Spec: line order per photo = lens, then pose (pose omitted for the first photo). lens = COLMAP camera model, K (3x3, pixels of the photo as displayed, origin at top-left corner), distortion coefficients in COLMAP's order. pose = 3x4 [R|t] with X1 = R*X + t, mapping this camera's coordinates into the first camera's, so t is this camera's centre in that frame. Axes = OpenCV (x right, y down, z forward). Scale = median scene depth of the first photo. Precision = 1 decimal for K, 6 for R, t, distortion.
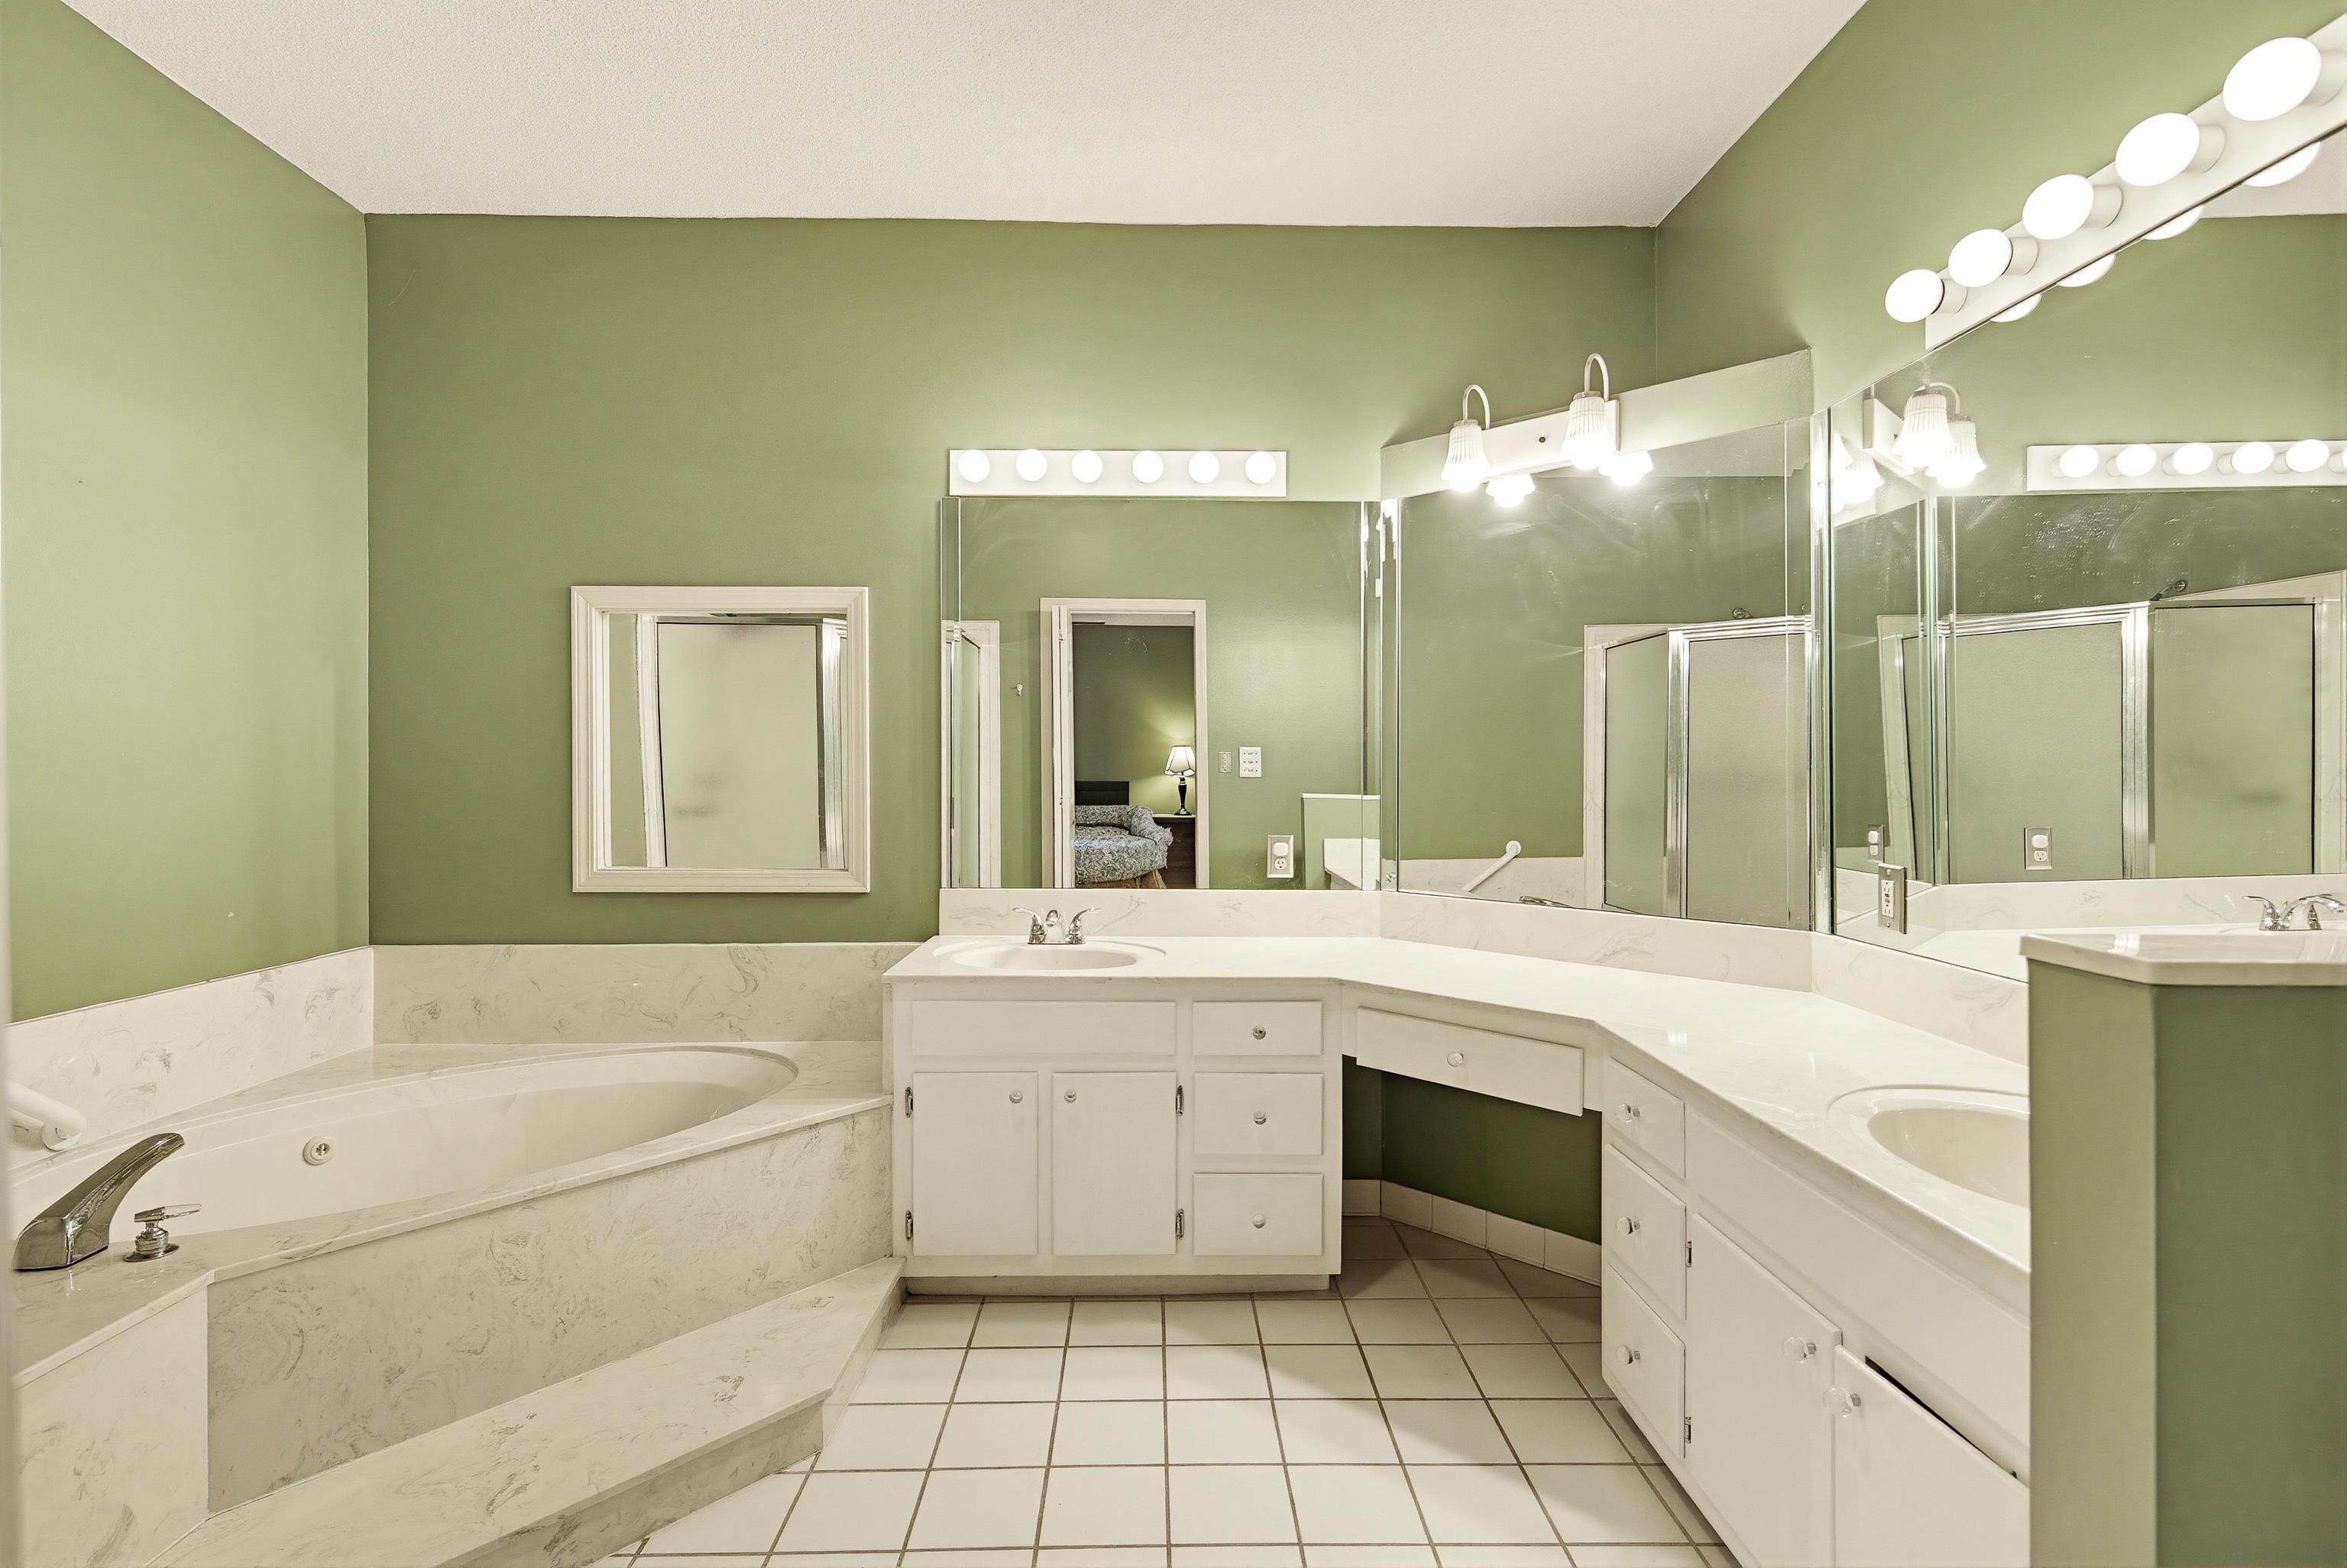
lens RADIAL K [[1130.1, 0, 1171.8], [0, 1130.1, 776.1], [0, 0, 1]] dist [0.003002, -0.002828]
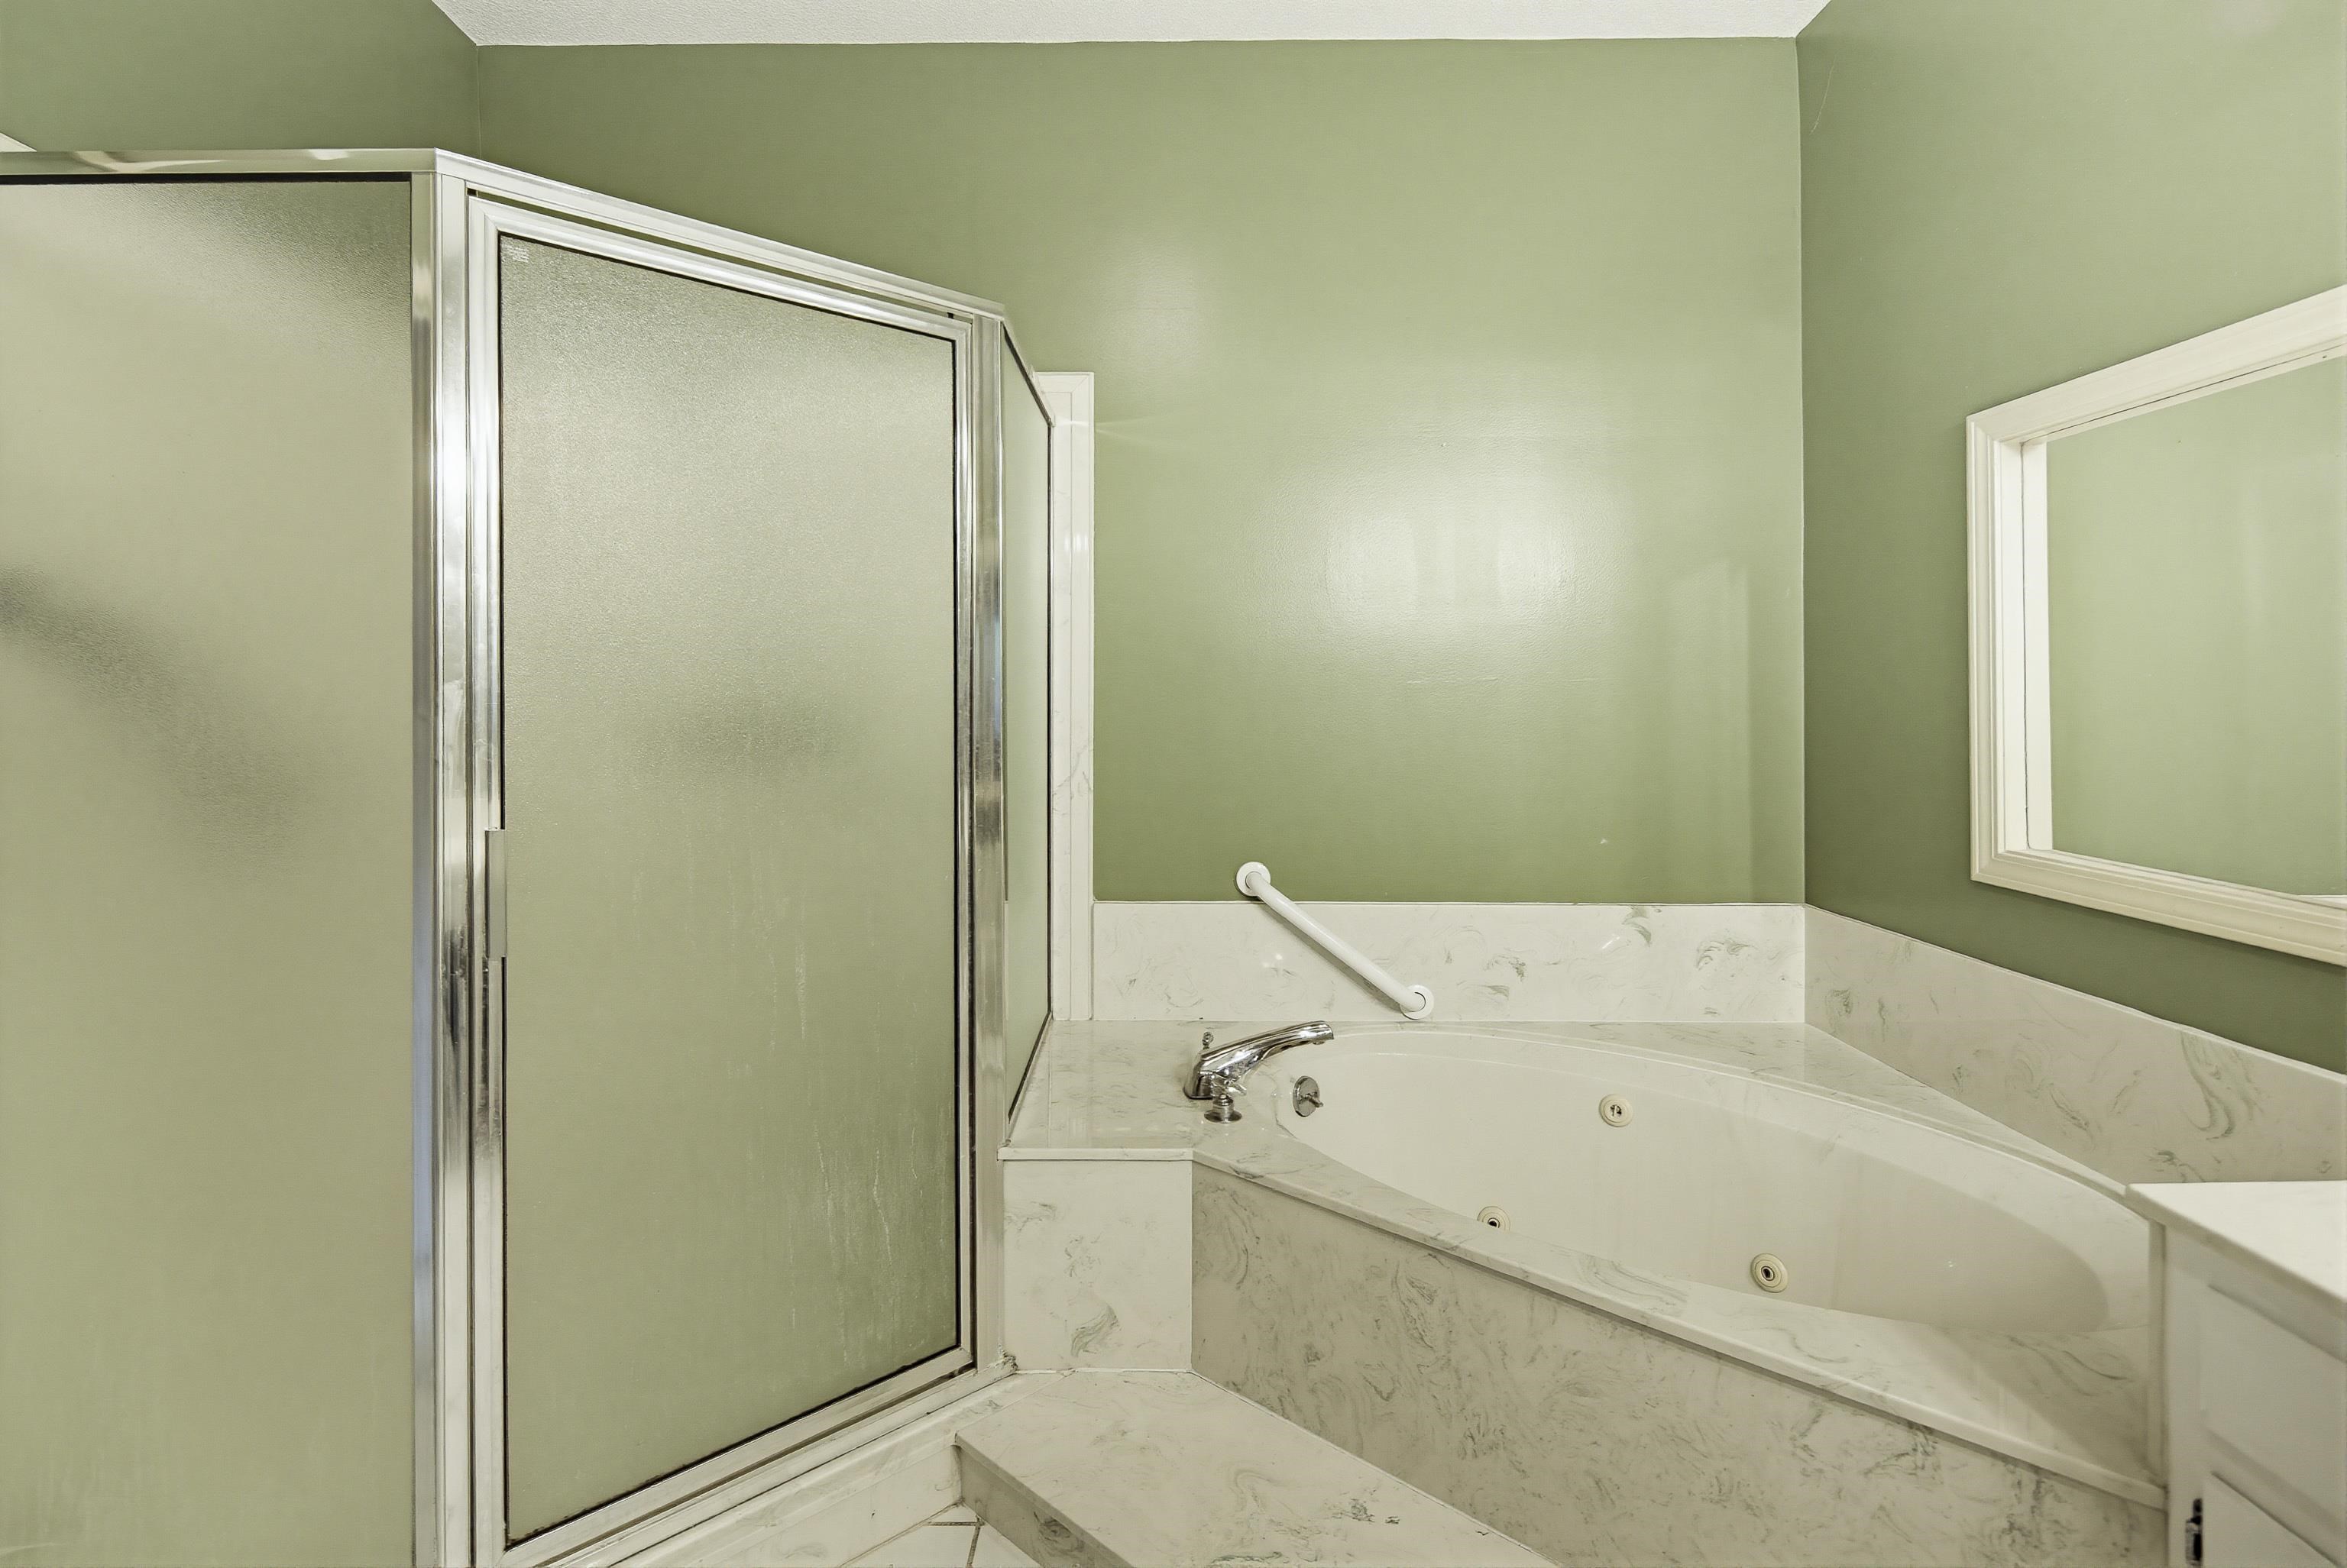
lens RADIAL K [[1130.1, 0, 1166.2], [0, 1130.1, 689.1], [0, 0, 1]] dist [0.003002, -0.002828]
pose [[-0.021731, -0.005617, -0.999748, 0.180192], [-0.002798, 0.999981, -0.005557, -0.004500], [0.999760, 0.002677, -0.021746, 0.690257]]
